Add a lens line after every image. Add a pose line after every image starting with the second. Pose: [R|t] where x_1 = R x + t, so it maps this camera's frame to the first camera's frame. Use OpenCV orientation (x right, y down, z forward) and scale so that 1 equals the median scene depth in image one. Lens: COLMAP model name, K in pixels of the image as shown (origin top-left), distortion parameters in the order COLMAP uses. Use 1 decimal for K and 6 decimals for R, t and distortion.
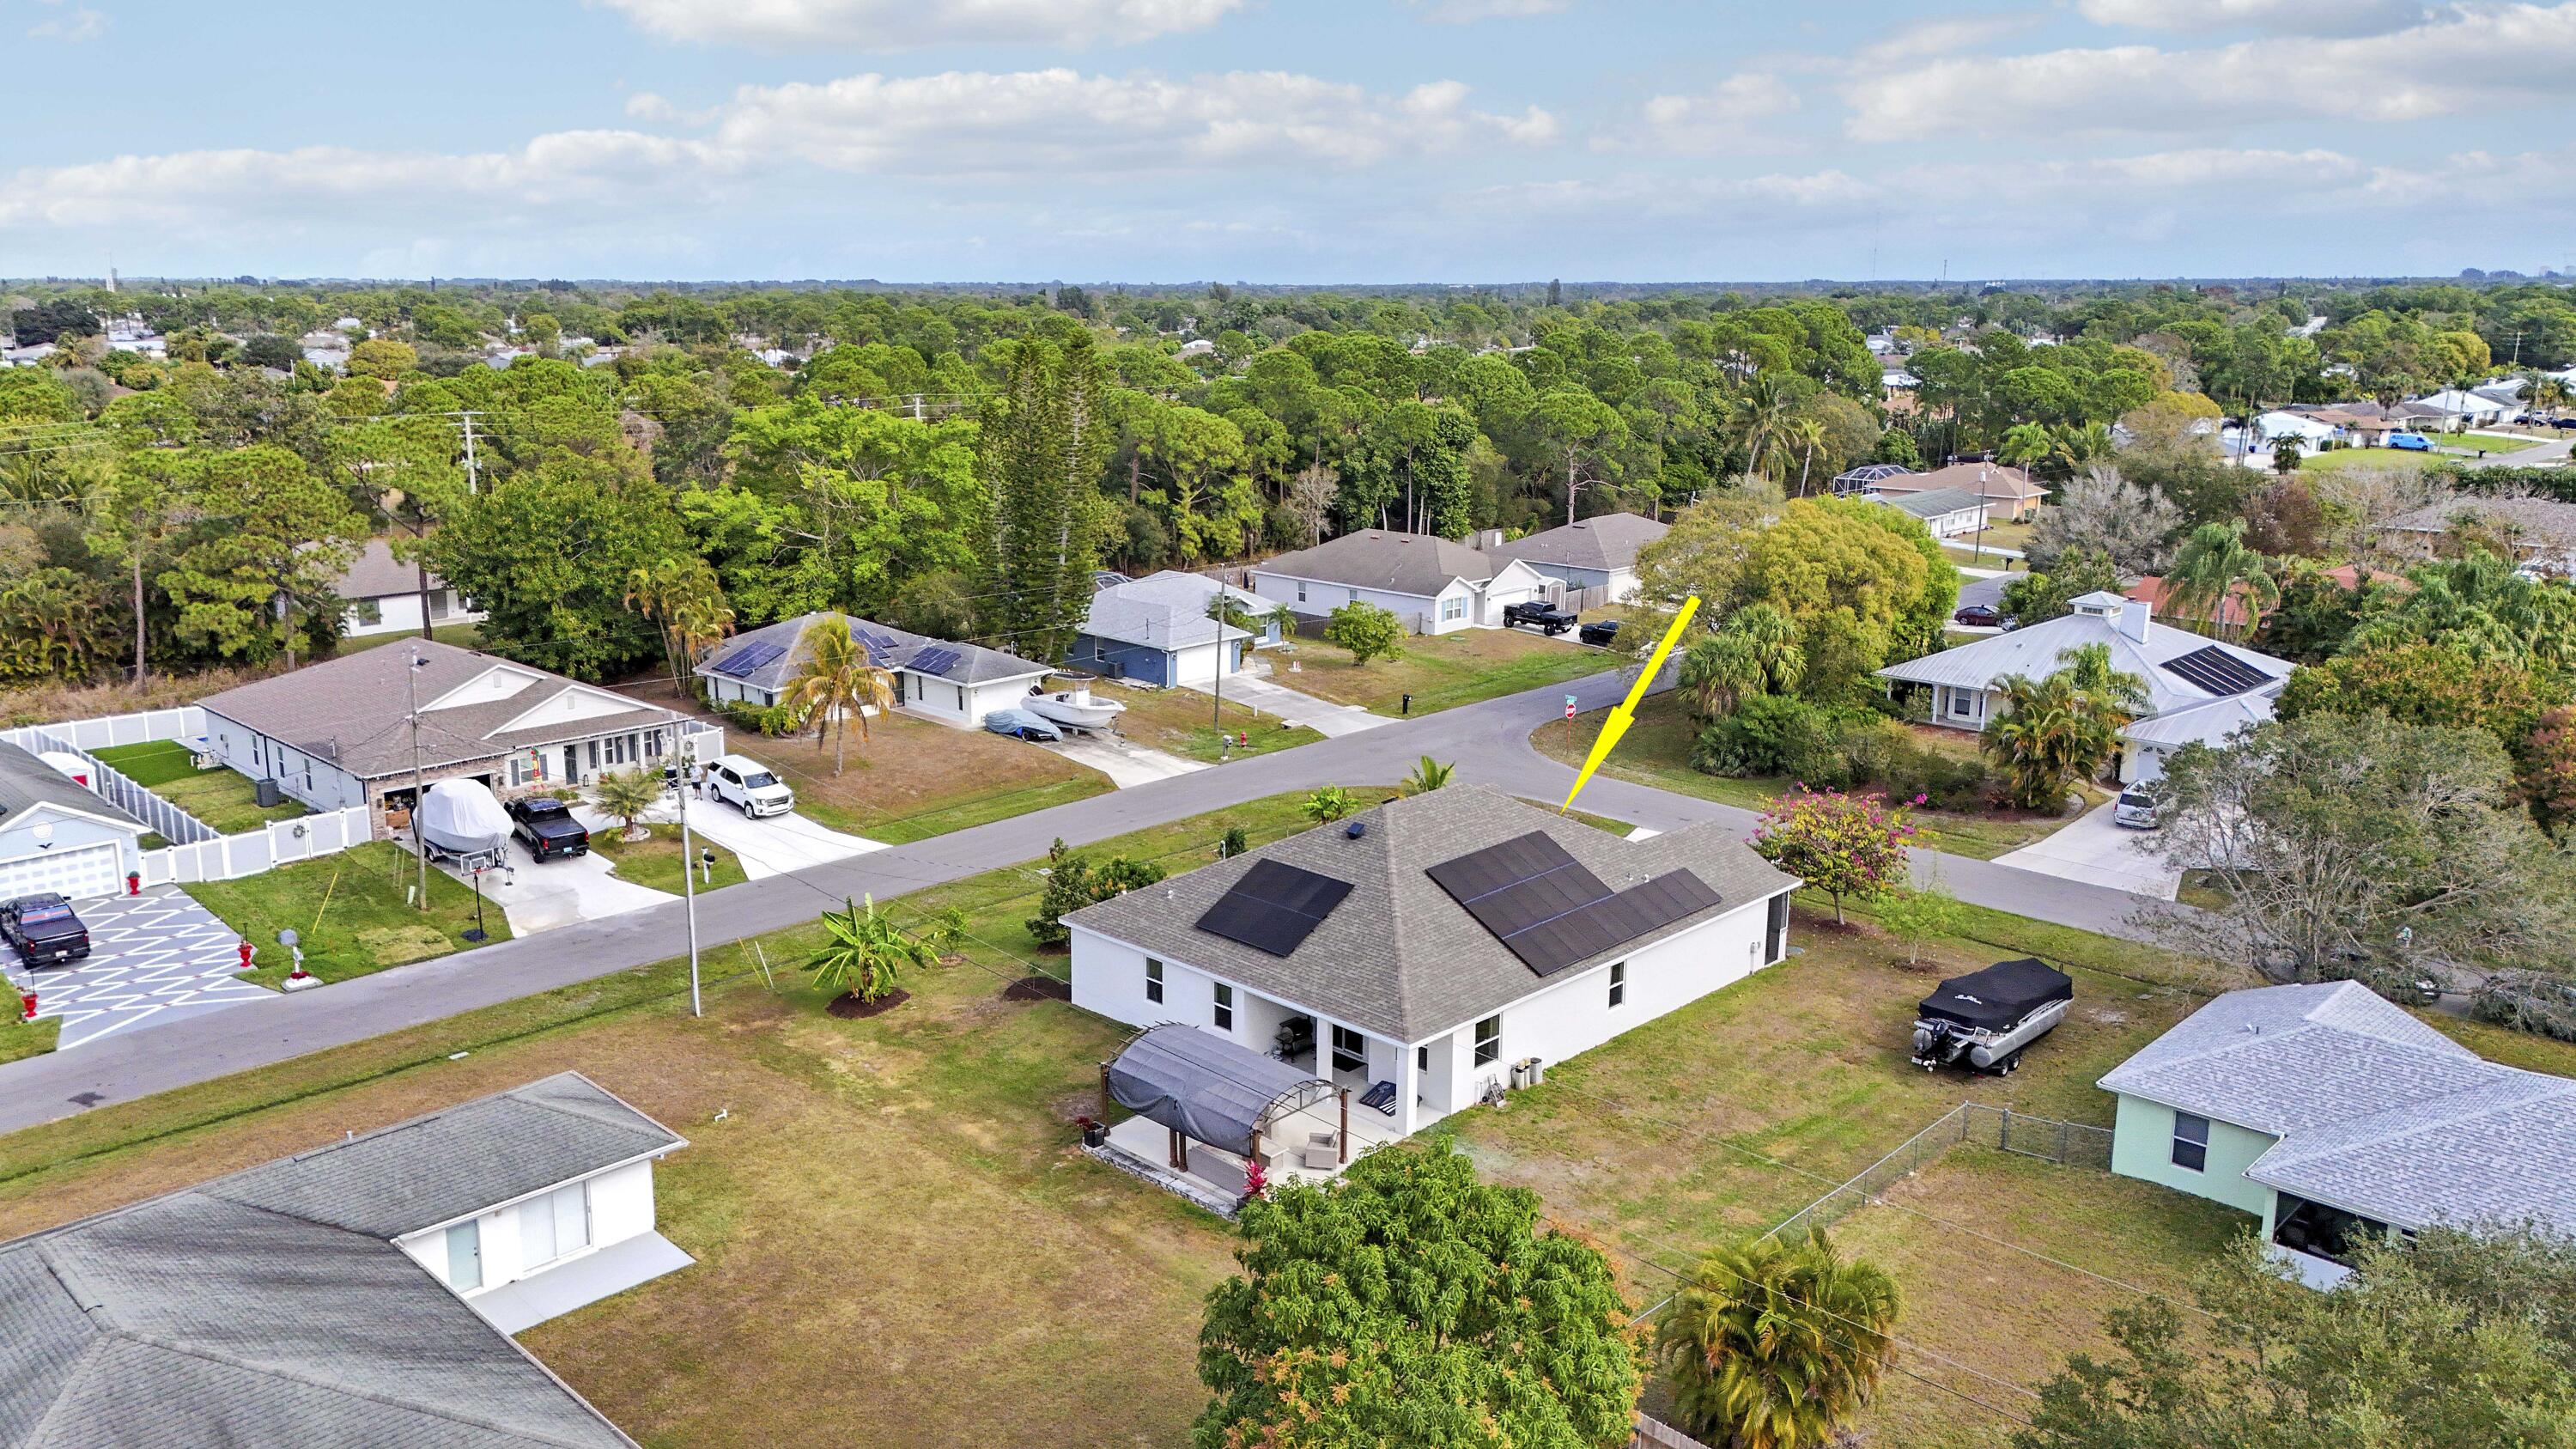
lens RADIAL K [[1893.8, 0, 1288.0], [0, 1893.8, 724.5], [0, 0, 1]] dist [0.092202, -0.077545]
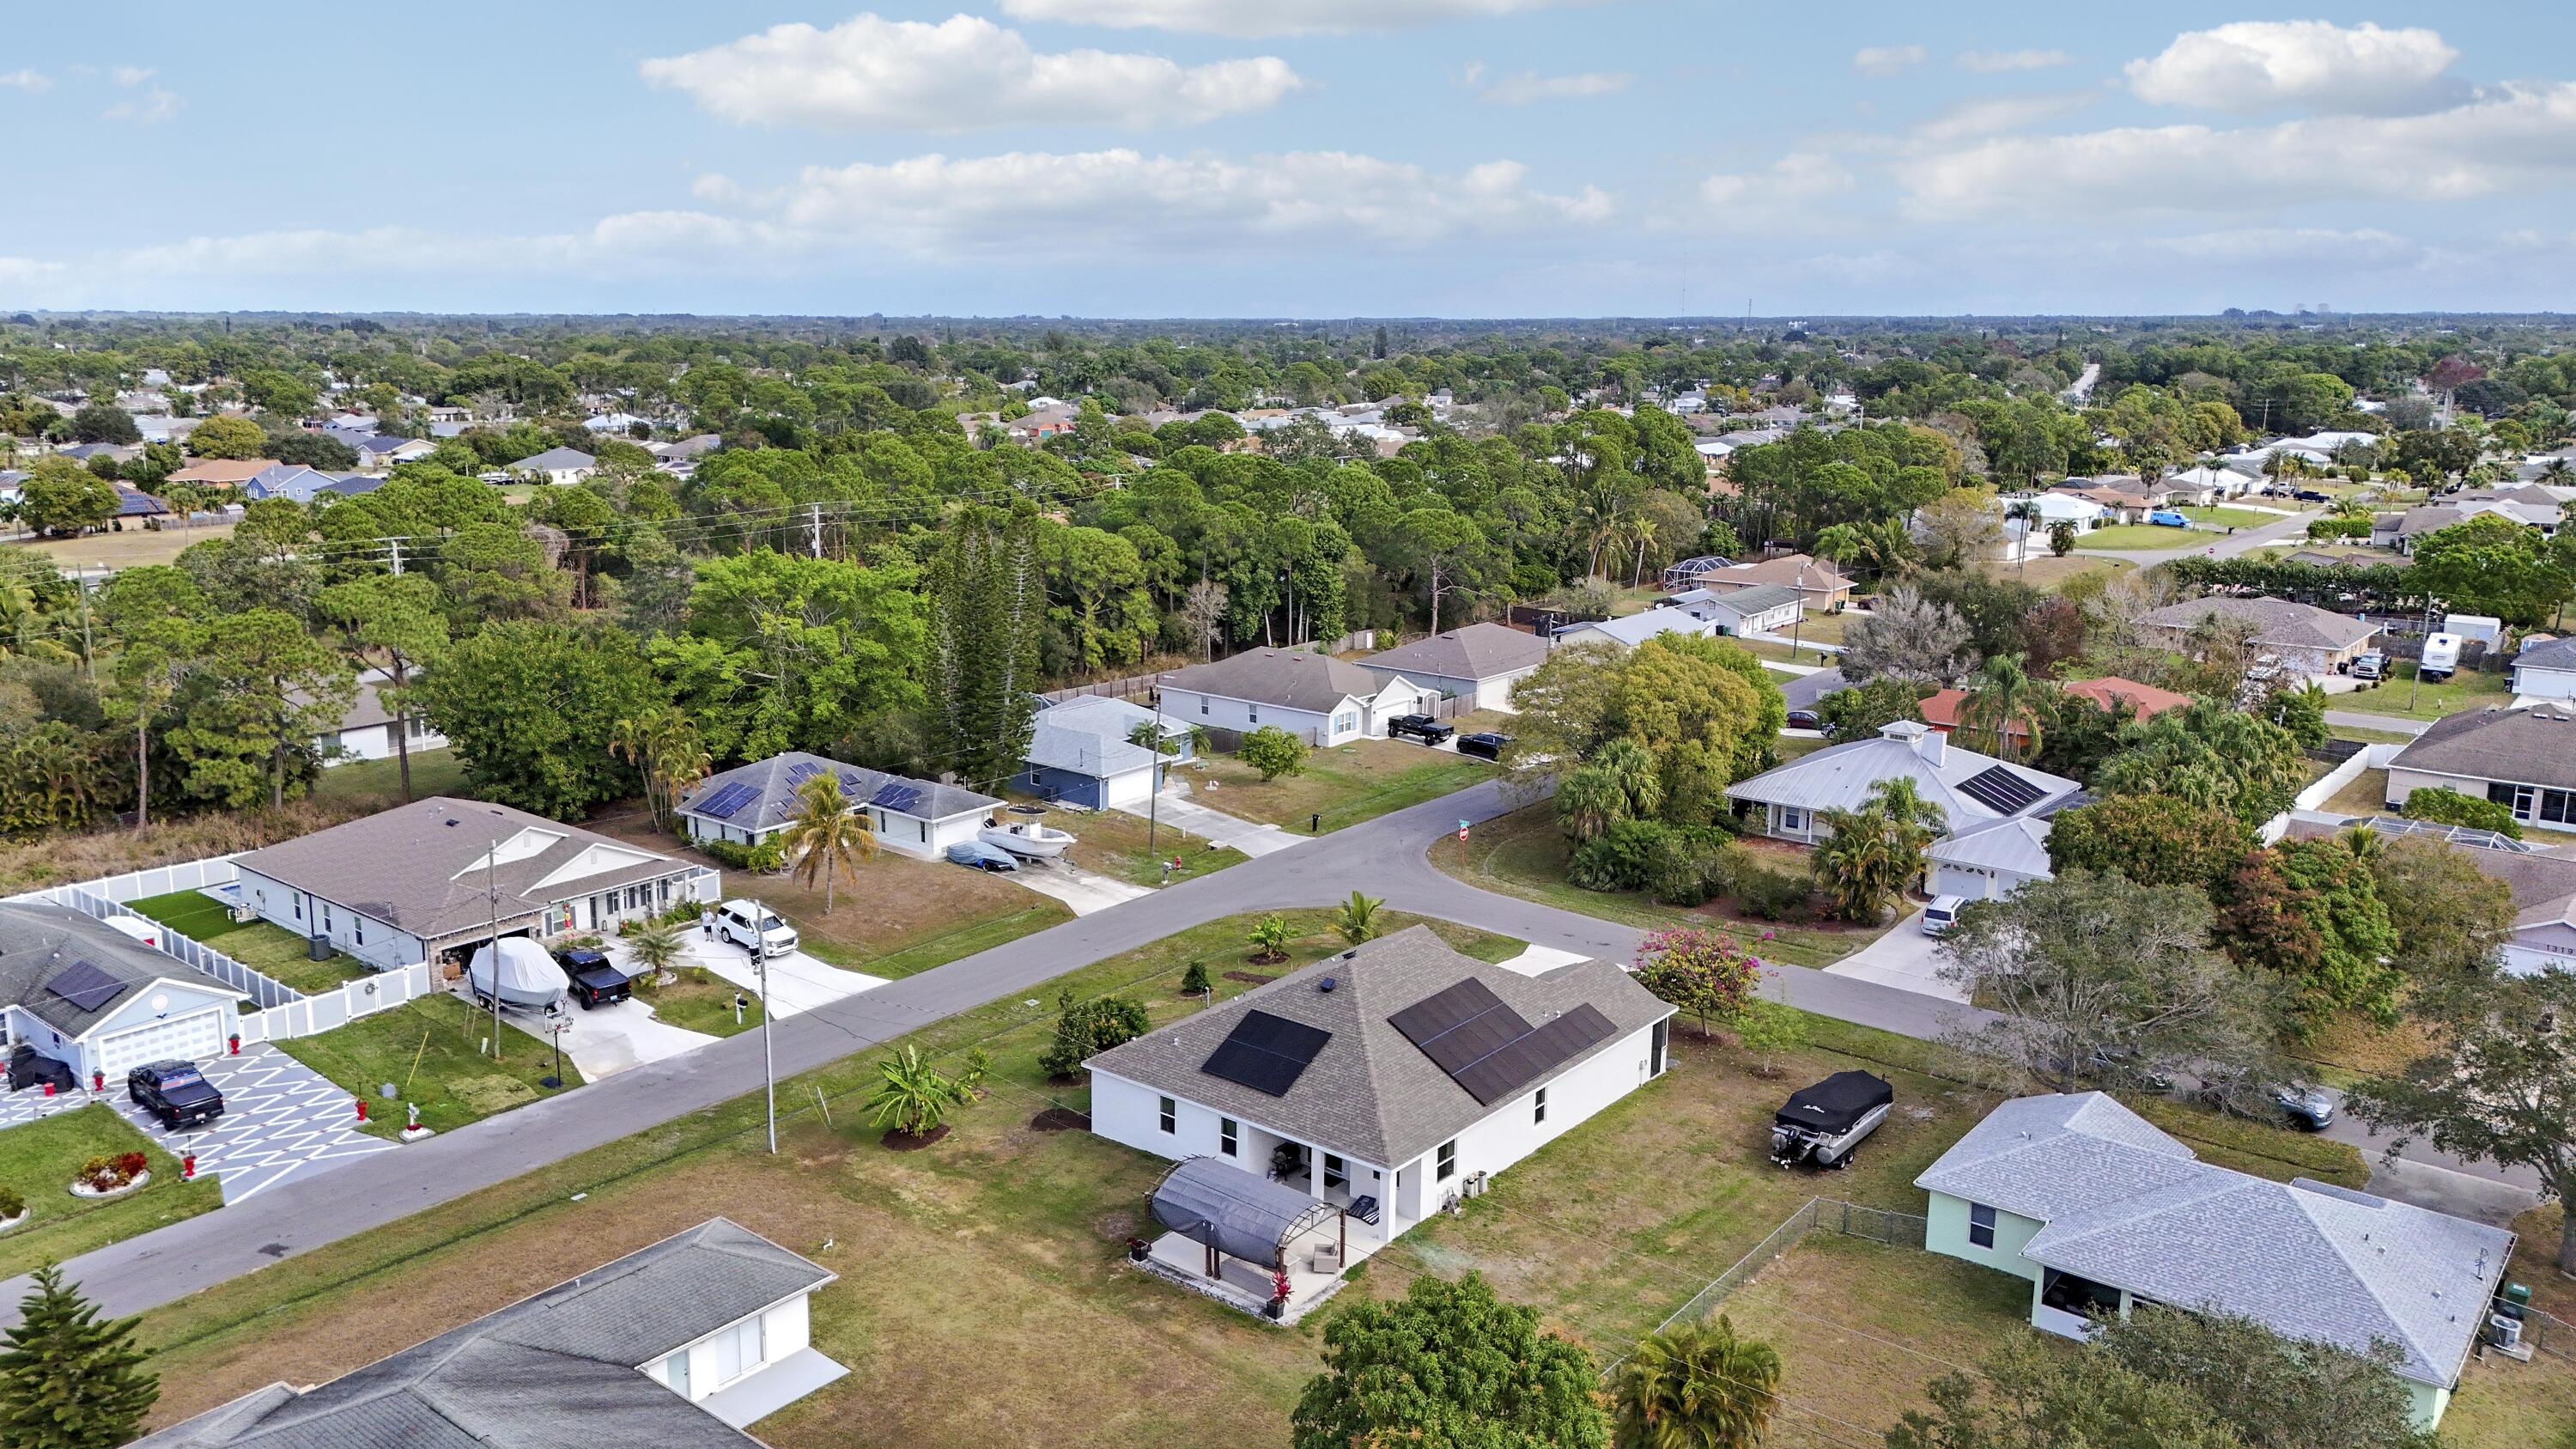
lens RADIAL K [[1893.8, 0, 1288.0], [0, 1893.8, 724.5], [0, 0, 1]] dist [0.092202, -0.077545]
pose [[0.995957, -0.014350, 0.088680, -0.067040], [0.015913, 0.999730, -0.016938, -0.064127], [-0.088413, 0.018281, 0.995916, -0.156484]]
